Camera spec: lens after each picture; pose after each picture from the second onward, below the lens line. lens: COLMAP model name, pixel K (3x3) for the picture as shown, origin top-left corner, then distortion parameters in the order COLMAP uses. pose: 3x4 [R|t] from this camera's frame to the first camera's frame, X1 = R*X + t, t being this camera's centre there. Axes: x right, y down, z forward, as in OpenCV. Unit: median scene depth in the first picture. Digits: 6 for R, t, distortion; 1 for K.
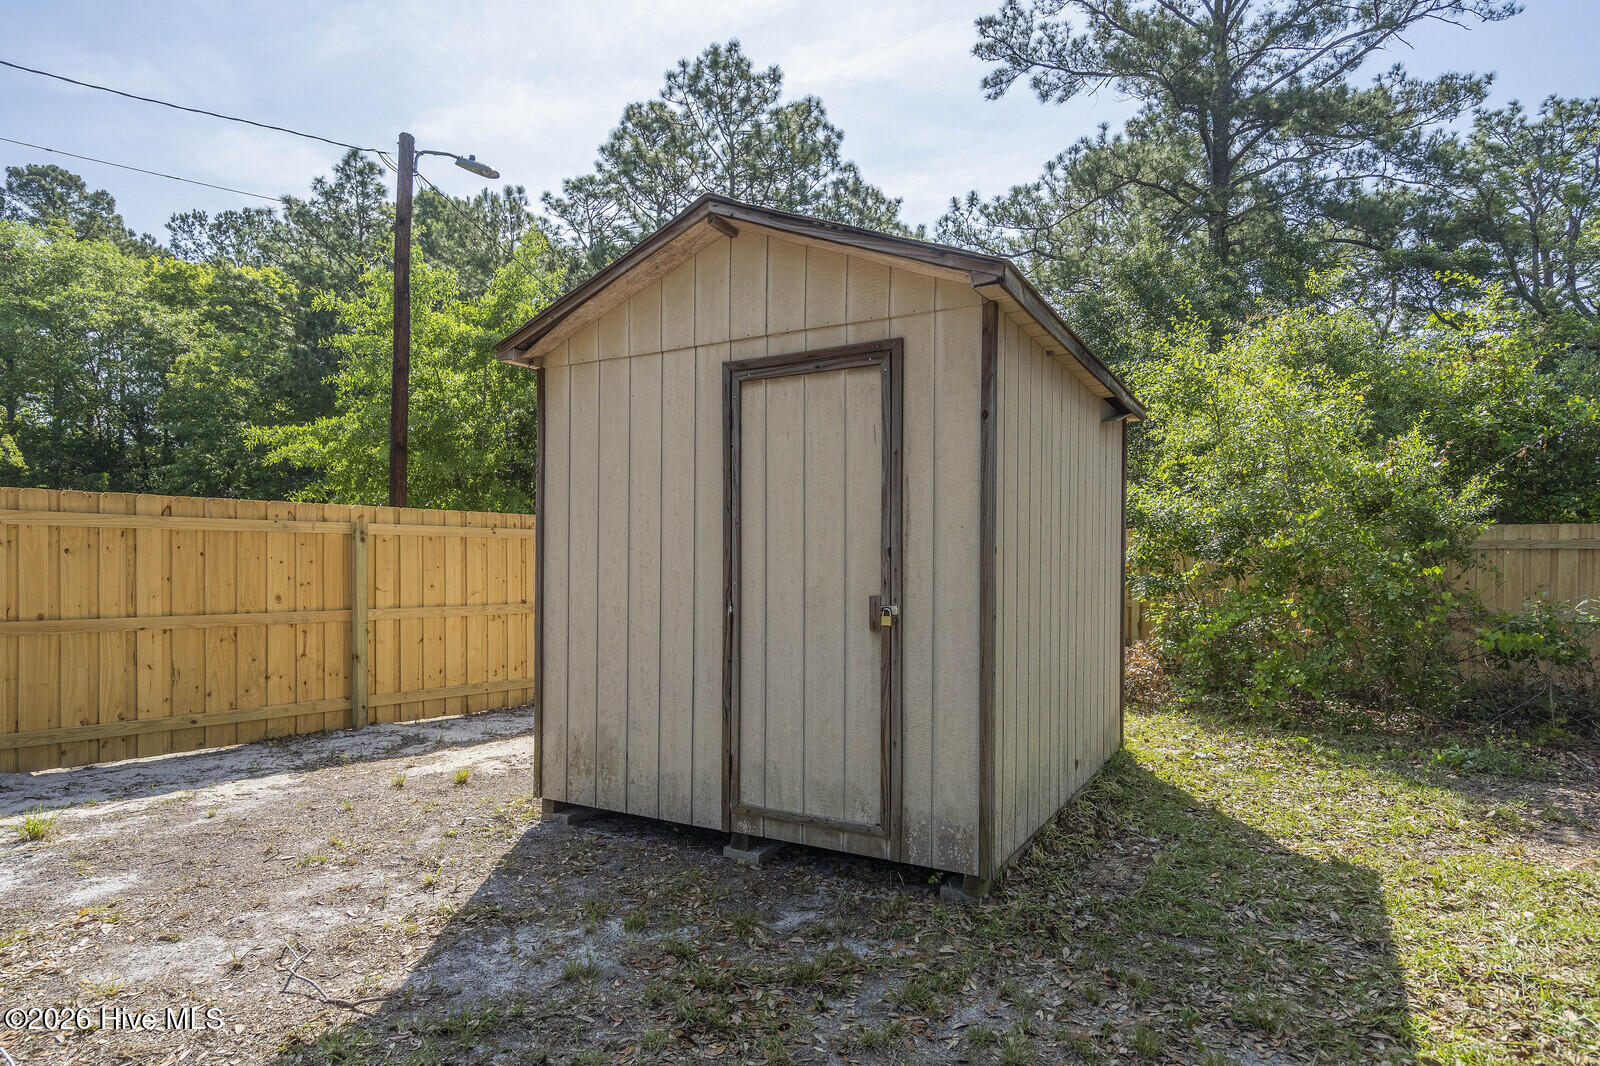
lens RADIAL K [[906.0, 0, 798.0], [0, 906.0, 573.8], [0, 0, 1]] dist [-0.003862, -0.001515]
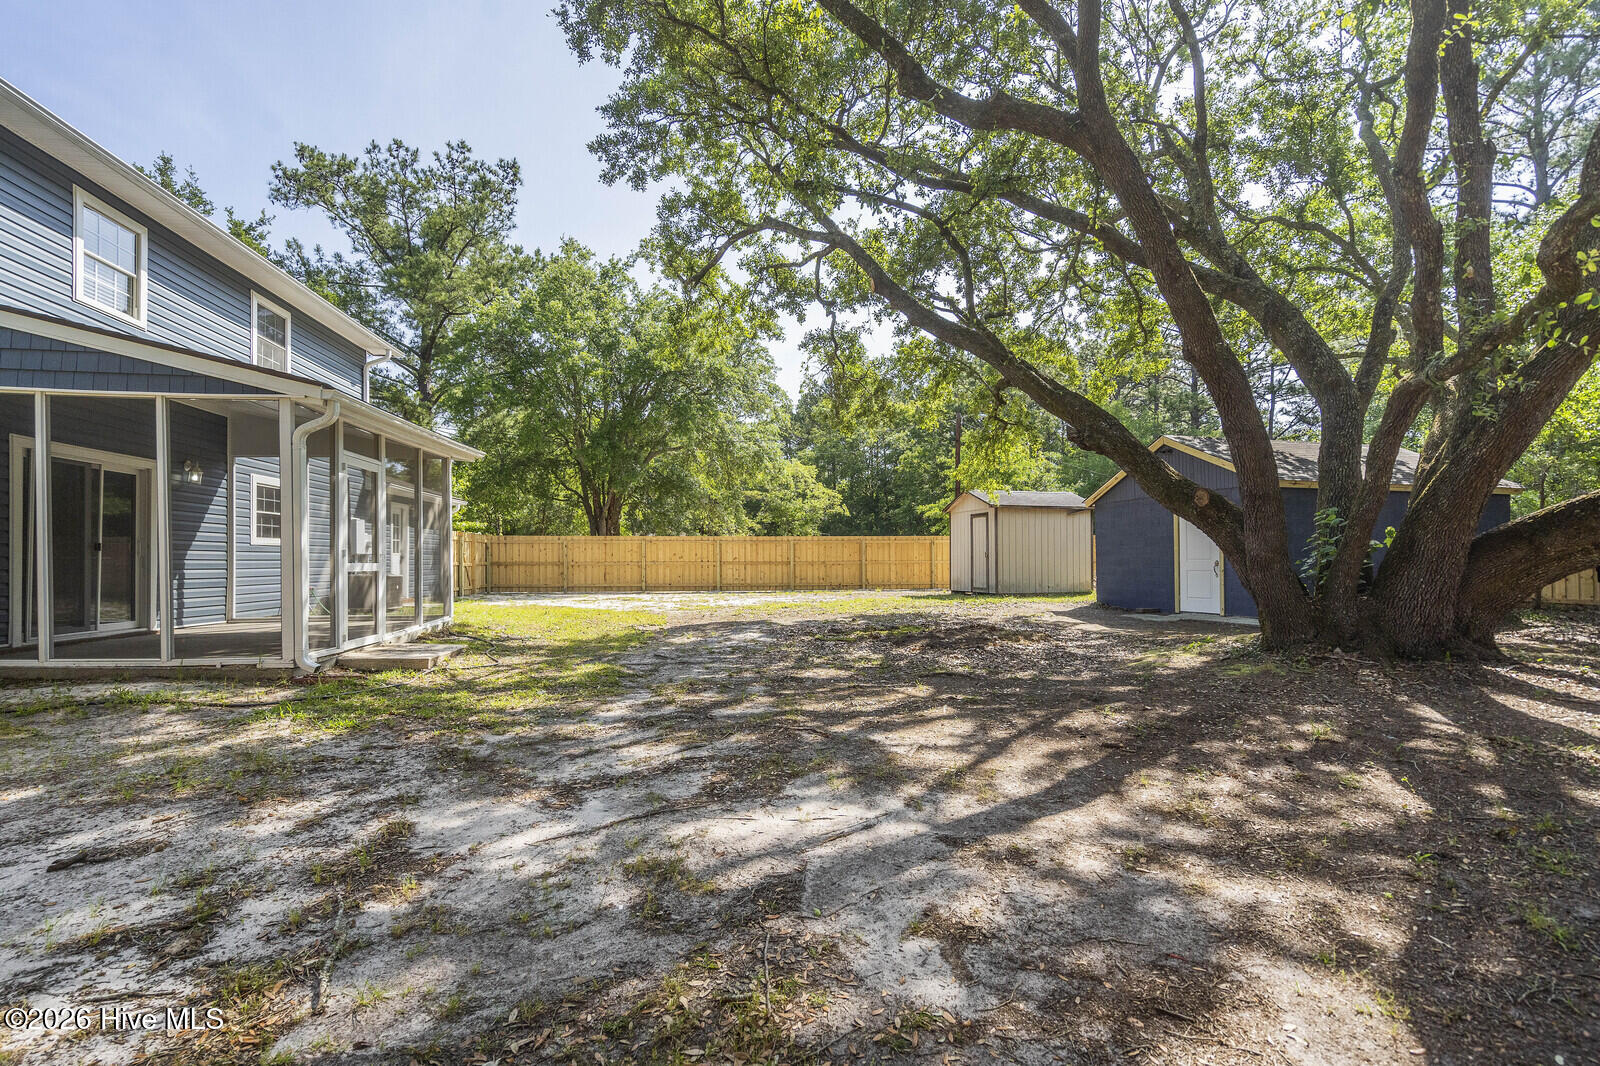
lens RADIAL K [[720.7, 0, 792.4], [0, 720.7, 543.3], [0, 0, 1]] dist [-0.000342, -0.000607]
pose [[0.730904, -0.017777, -0.682249, 1.519450], [-0.004766, 0.999503, -0.031149, 0.080577], [0.682464, 0.026019, 0.730456, -2.185441]]
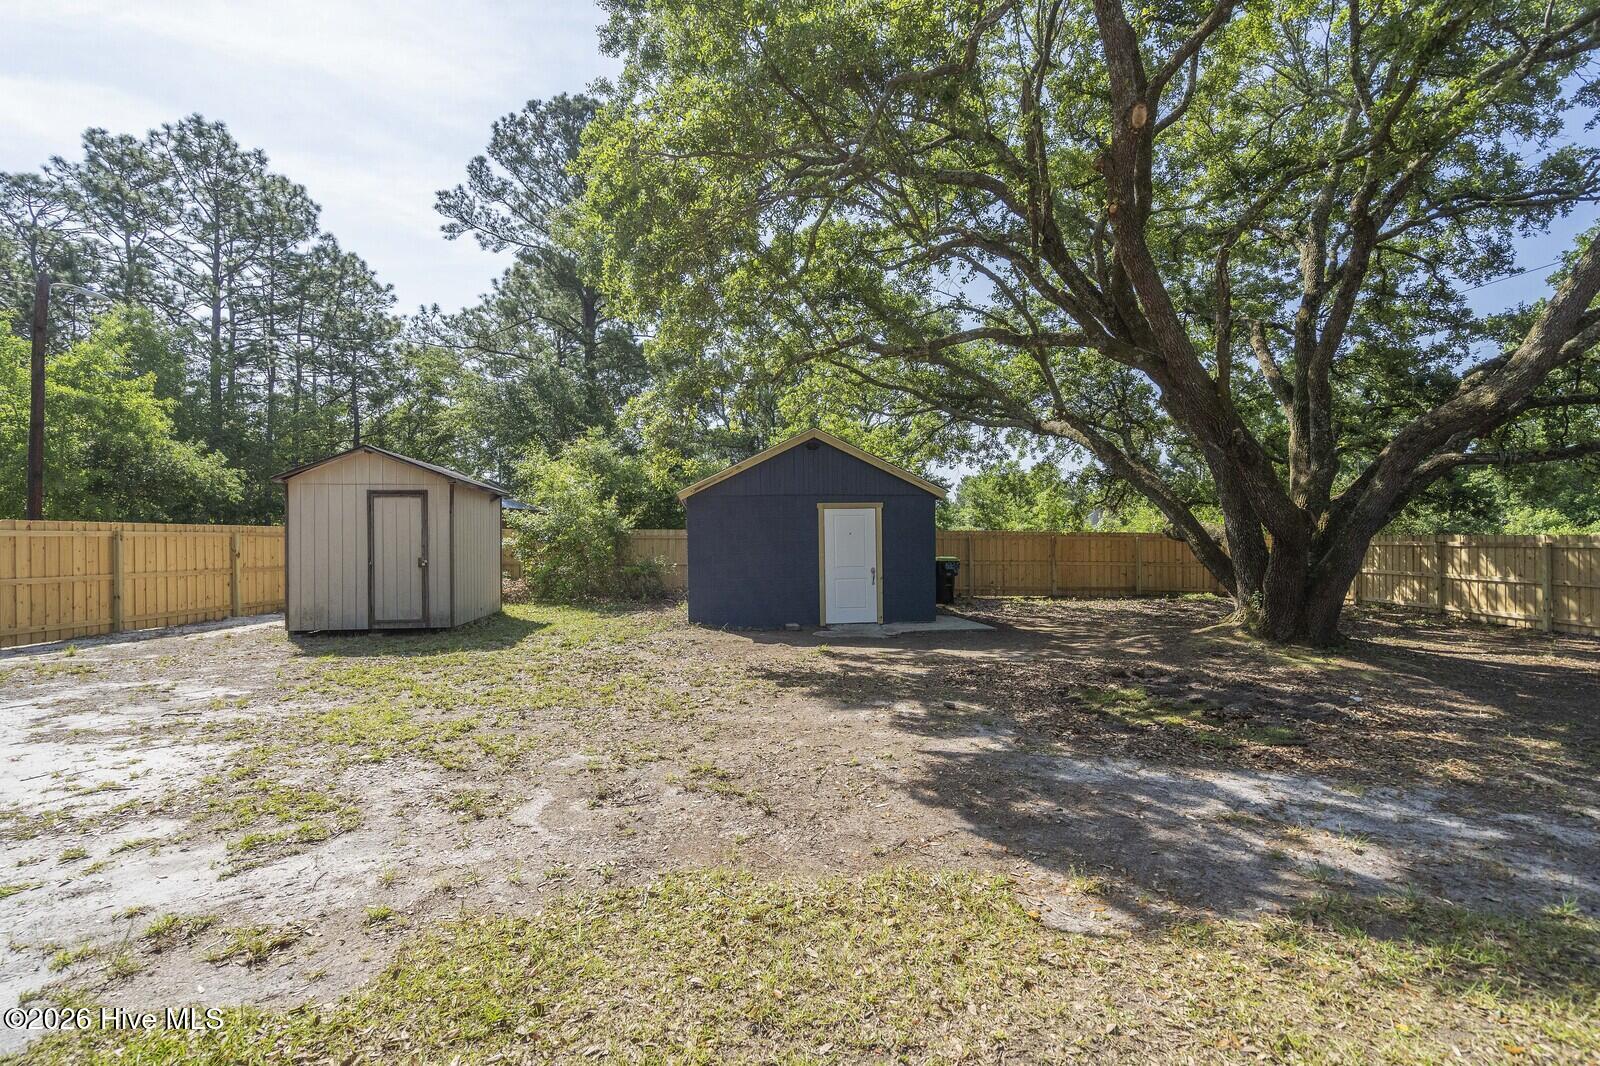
lens RADIAL K [[720.7, 0, 792.4], [0, 720.7, 543.3], [0, 0, 1]] dist [-0.000342, -0.000607]
pose [[0.794085, -0.011535, 0.607698, -0.289005], [0.014323, 0.999897, 0.000265, -0.008082], [-0.607639, 0.008493, 0.794168, -1.325631]]
